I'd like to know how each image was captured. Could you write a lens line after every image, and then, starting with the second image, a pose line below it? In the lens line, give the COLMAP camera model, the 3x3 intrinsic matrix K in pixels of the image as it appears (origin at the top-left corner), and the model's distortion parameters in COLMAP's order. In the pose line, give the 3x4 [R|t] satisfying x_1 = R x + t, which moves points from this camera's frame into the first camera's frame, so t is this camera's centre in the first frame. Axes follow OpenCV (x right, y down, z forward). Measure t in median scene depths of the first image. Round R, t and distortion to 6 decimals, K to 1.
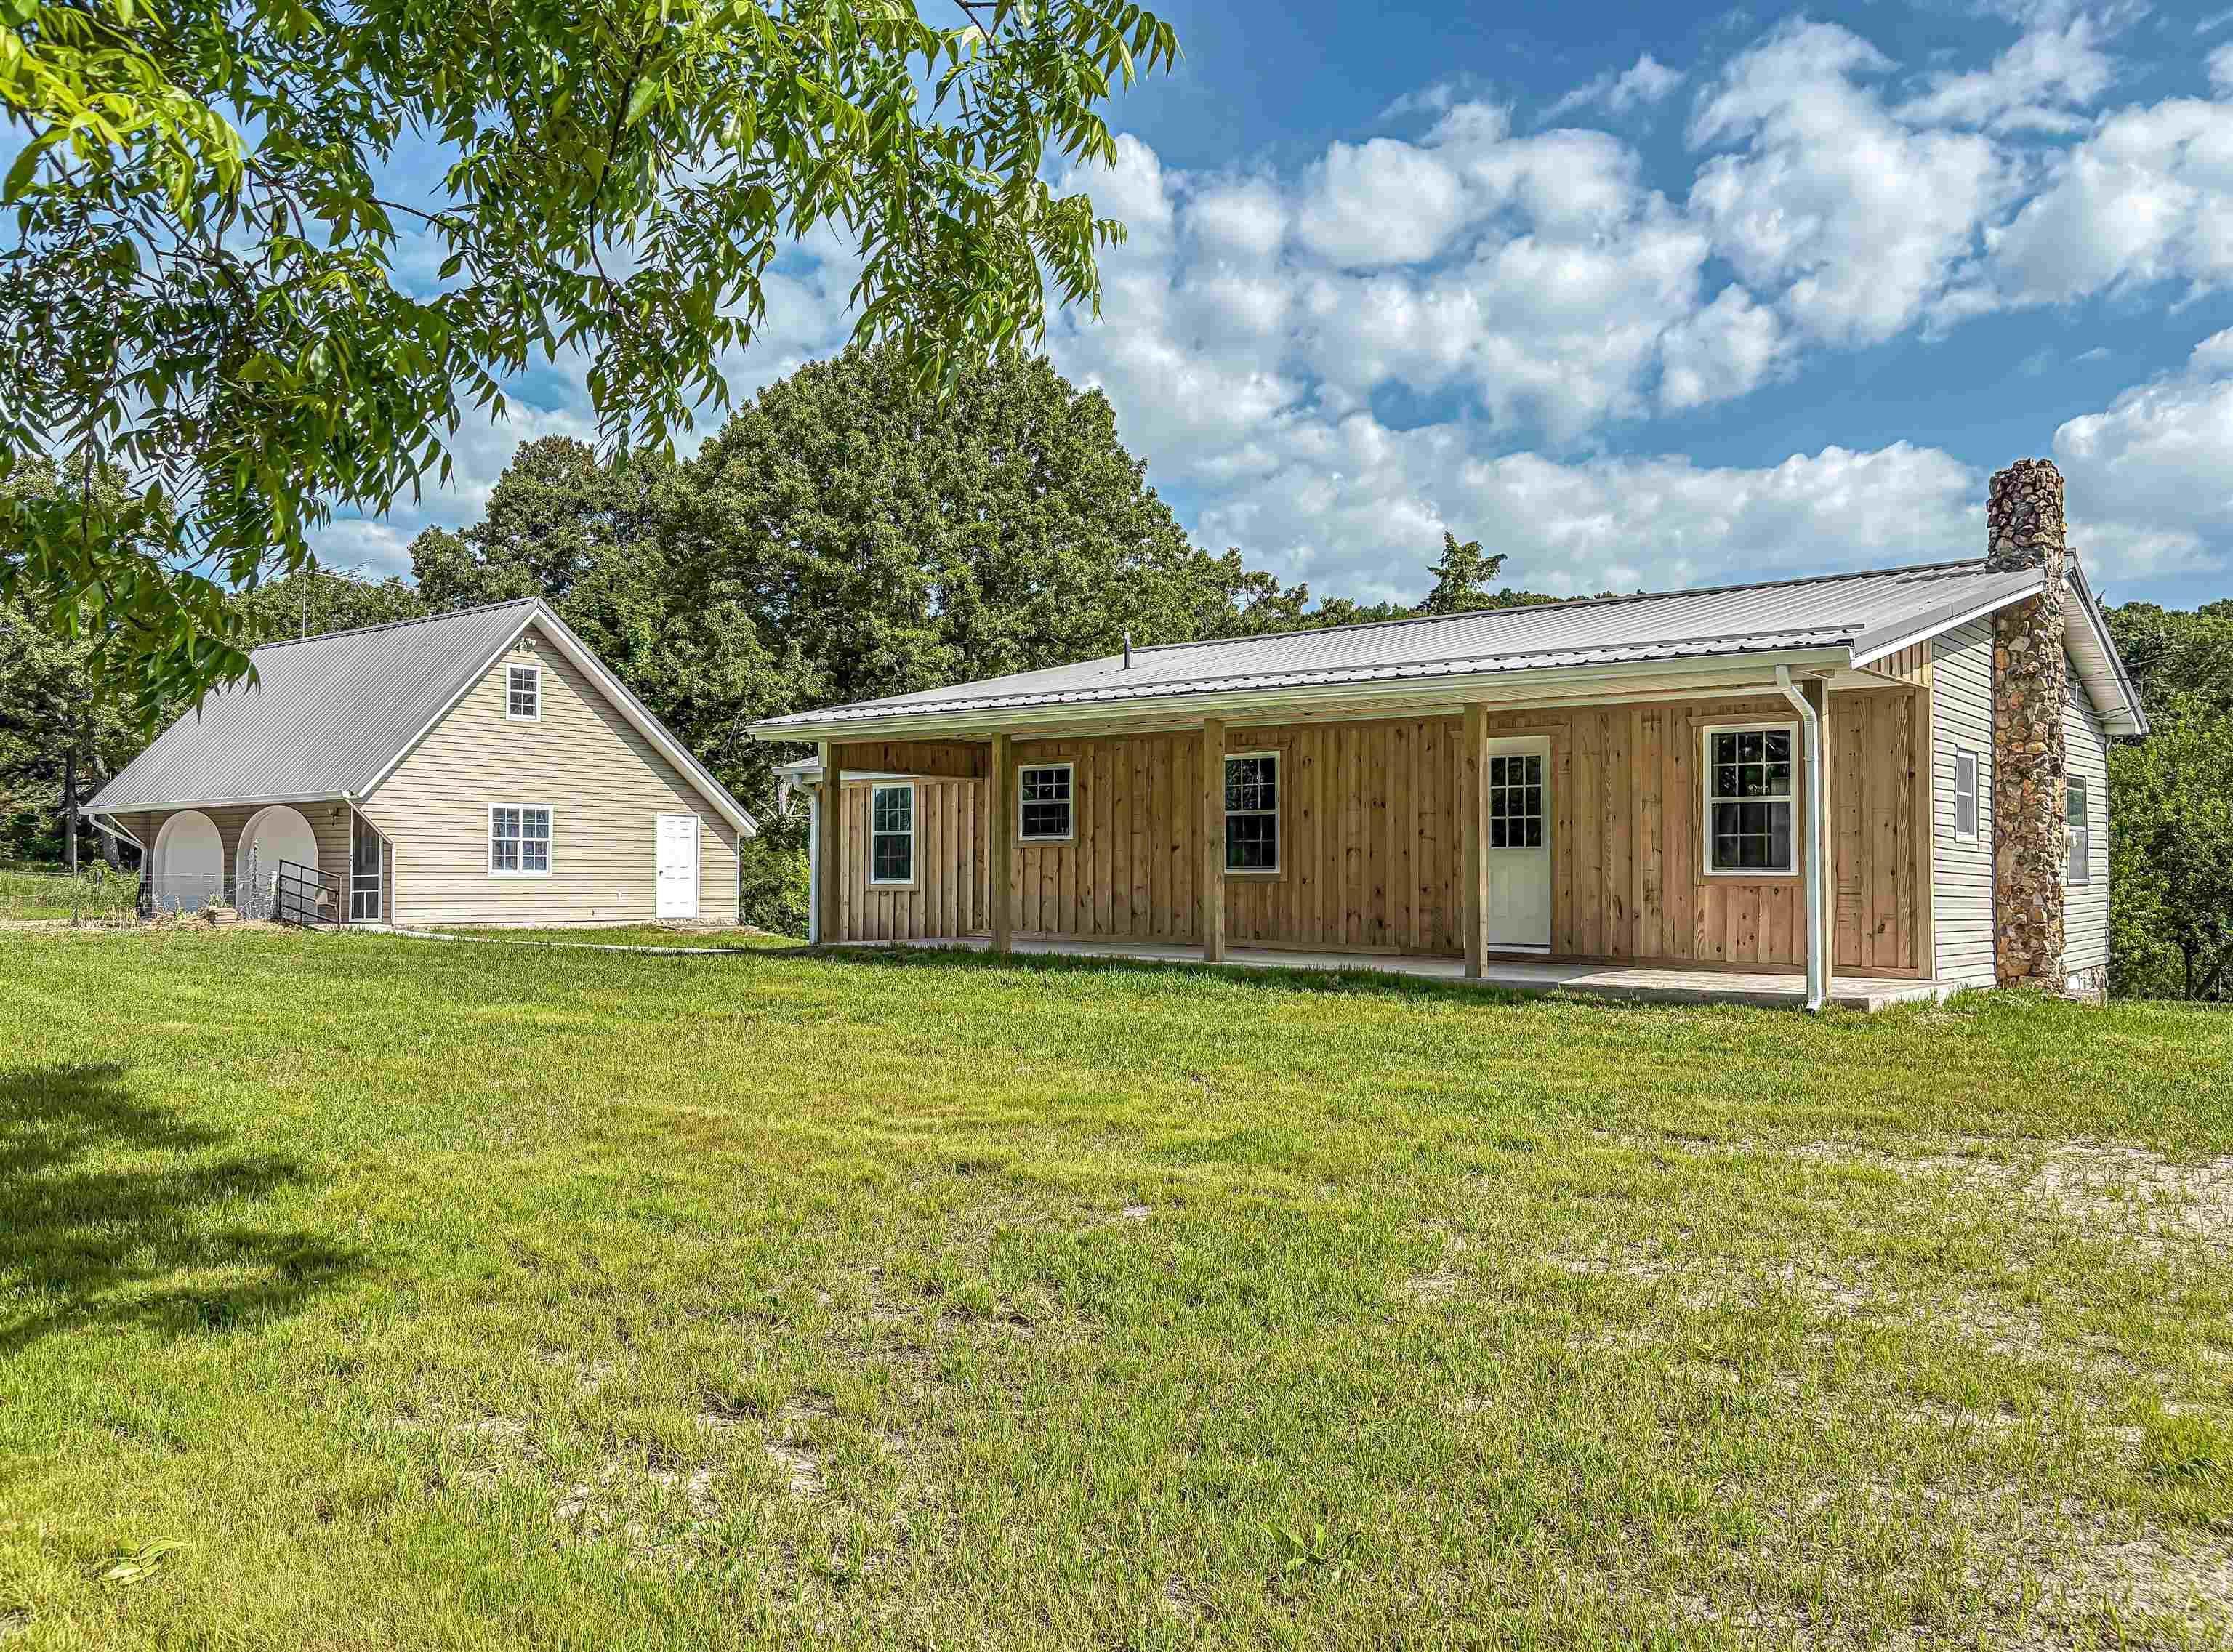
lens RADIAL K [[1738.7, 0, 1126.2], [0, 1738.7, 854.7], [0, 0, 1]] dist [0.011624, 0.001438]
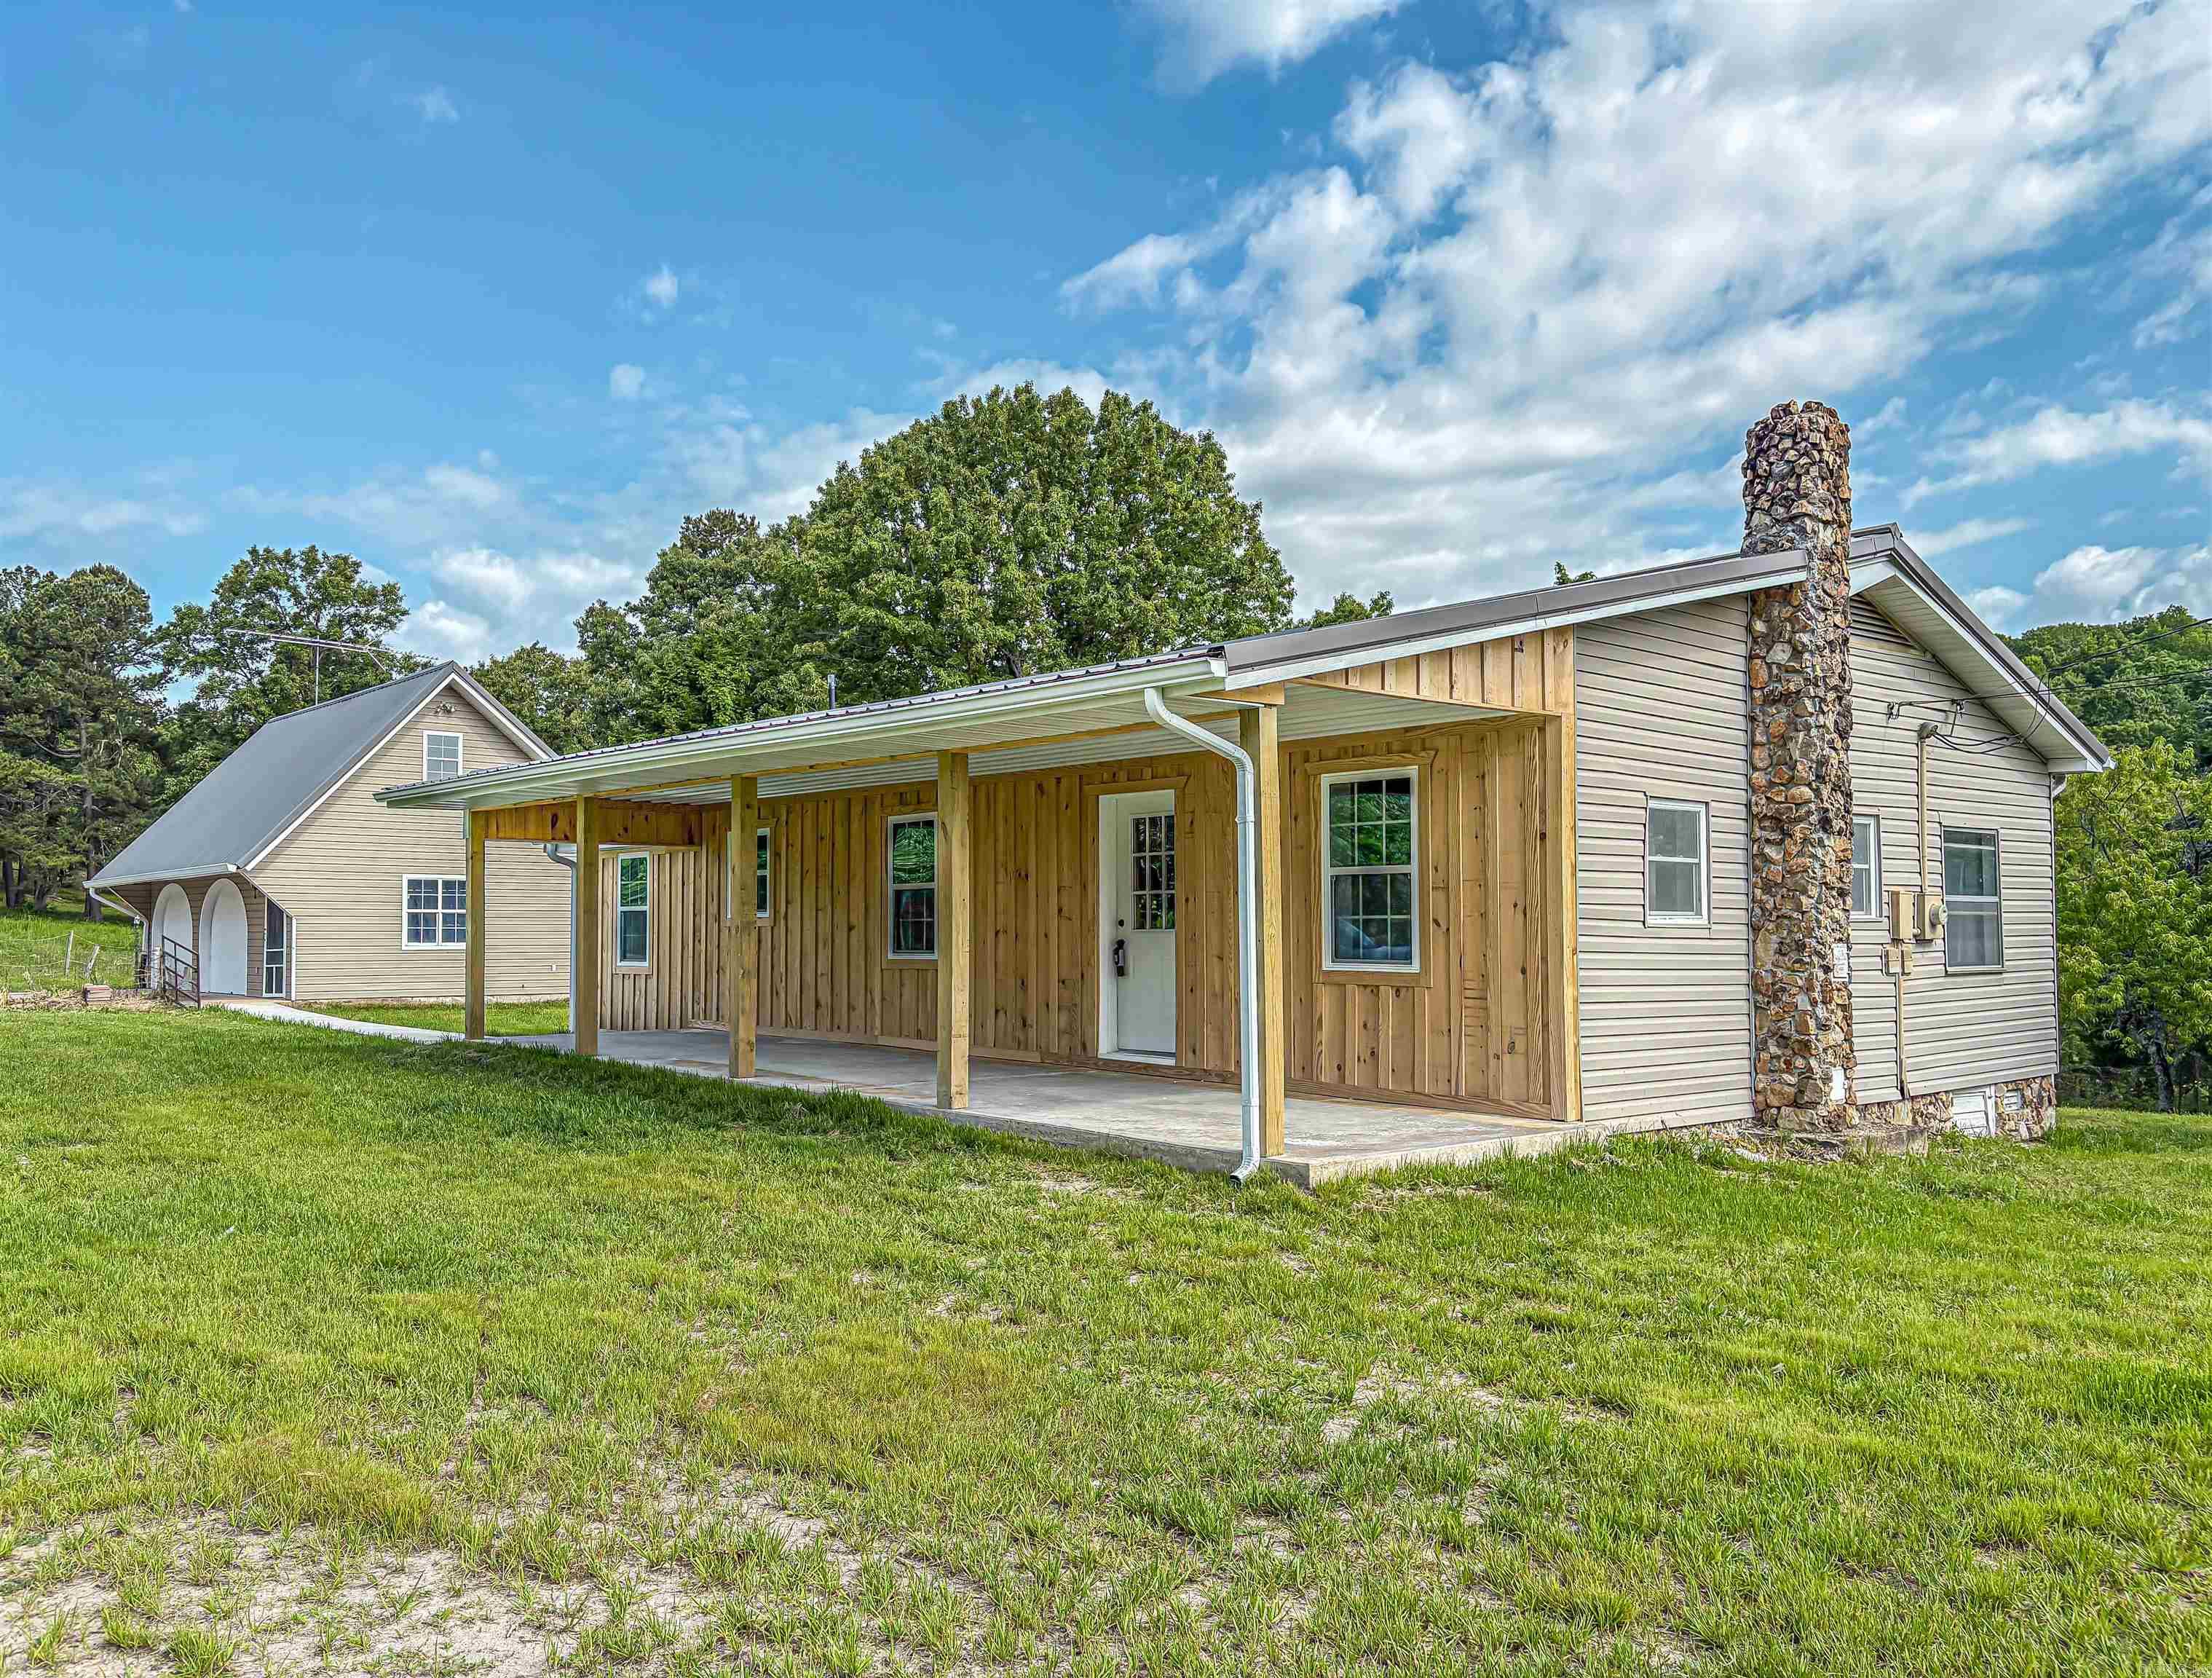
lens RADIAL K [[1703.7, 0, 1106.1], [0, 1703.7, 886.9], [0, 0, 1]] dist [0.025607, -0.001588]
pose [[0.984015, -0.008145, -0.177898, 0.196727], [0.005944, 0.999899, -0.012900, -0.008173], [0.177985, 0.011637, 0.983964, 0.132046]]
